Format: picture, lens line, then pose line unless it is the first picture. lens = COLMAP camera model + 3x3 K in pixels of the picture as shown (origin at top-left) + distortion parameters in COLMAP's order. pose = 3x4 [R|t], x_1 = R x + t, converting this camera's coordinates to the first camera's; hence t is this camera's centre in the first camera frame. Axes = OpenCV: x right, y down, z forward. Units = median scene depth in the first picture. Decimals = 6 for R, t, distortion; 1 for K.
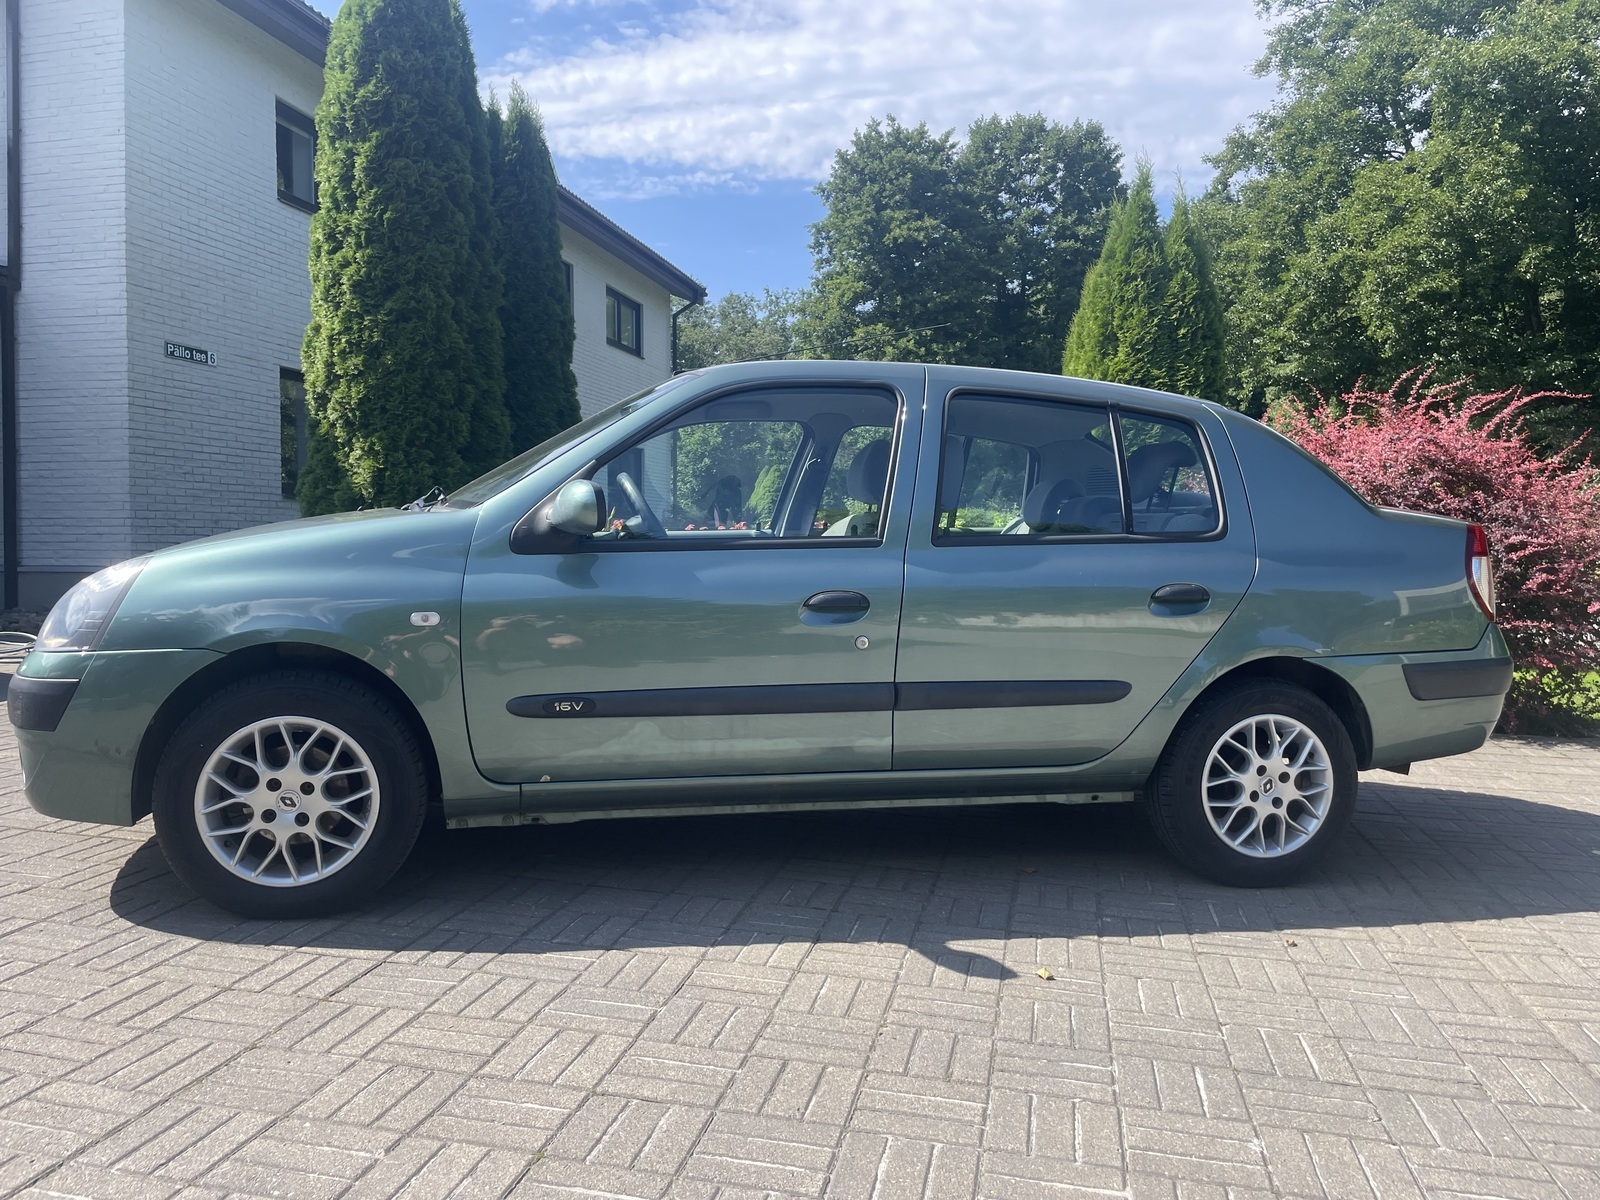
lens RADIAL K [[1178.0, 0, 796.1], [0, 1178.0, 637.2], [0, 0, 1]] dist [0.099479, -0.098508]
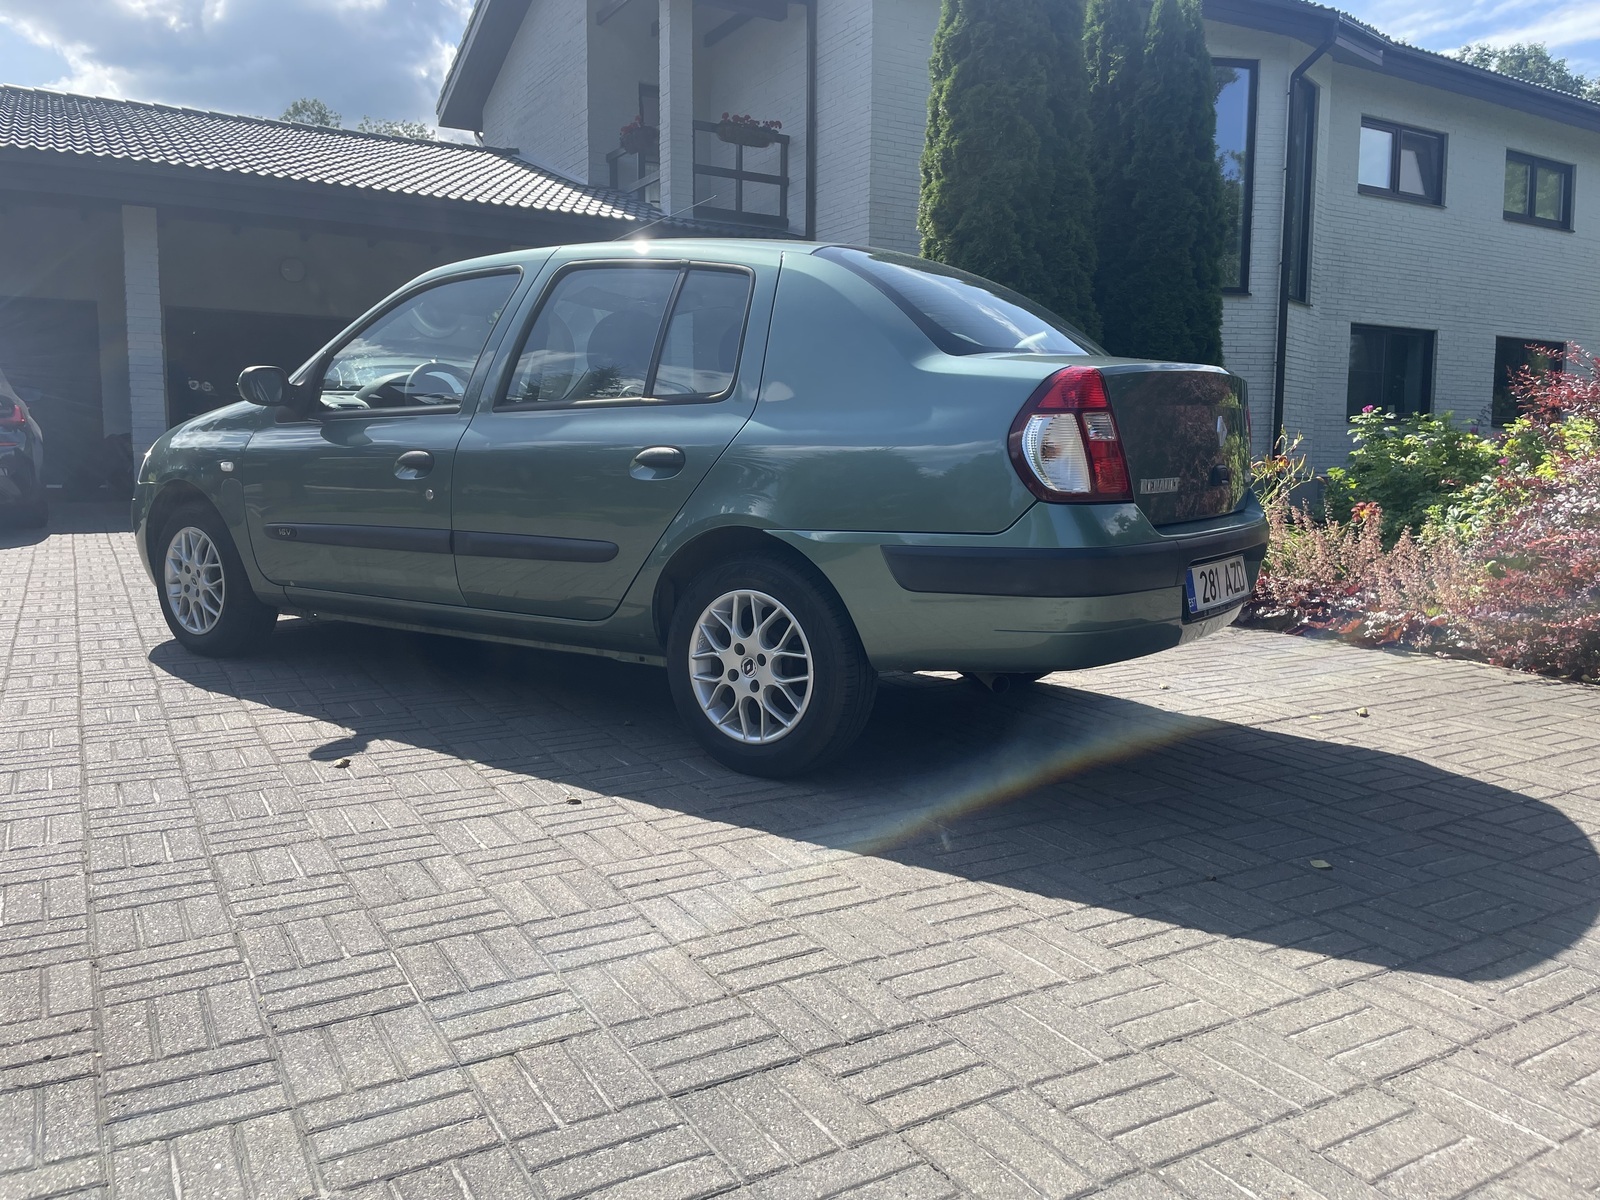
lens RADIAL K [[1242.0, 0, 800.0], [0, 1242.0, 600.0], [0, 0, 1]] dist [0.089142, -0.134826]
pose [[0.704845, 0.074859, -0.705400, 0.374728], [-0.059213, 0.997155, 0.046655, 0.008650], [0.706885, 0.008884, 0.707272, 0.117971]]
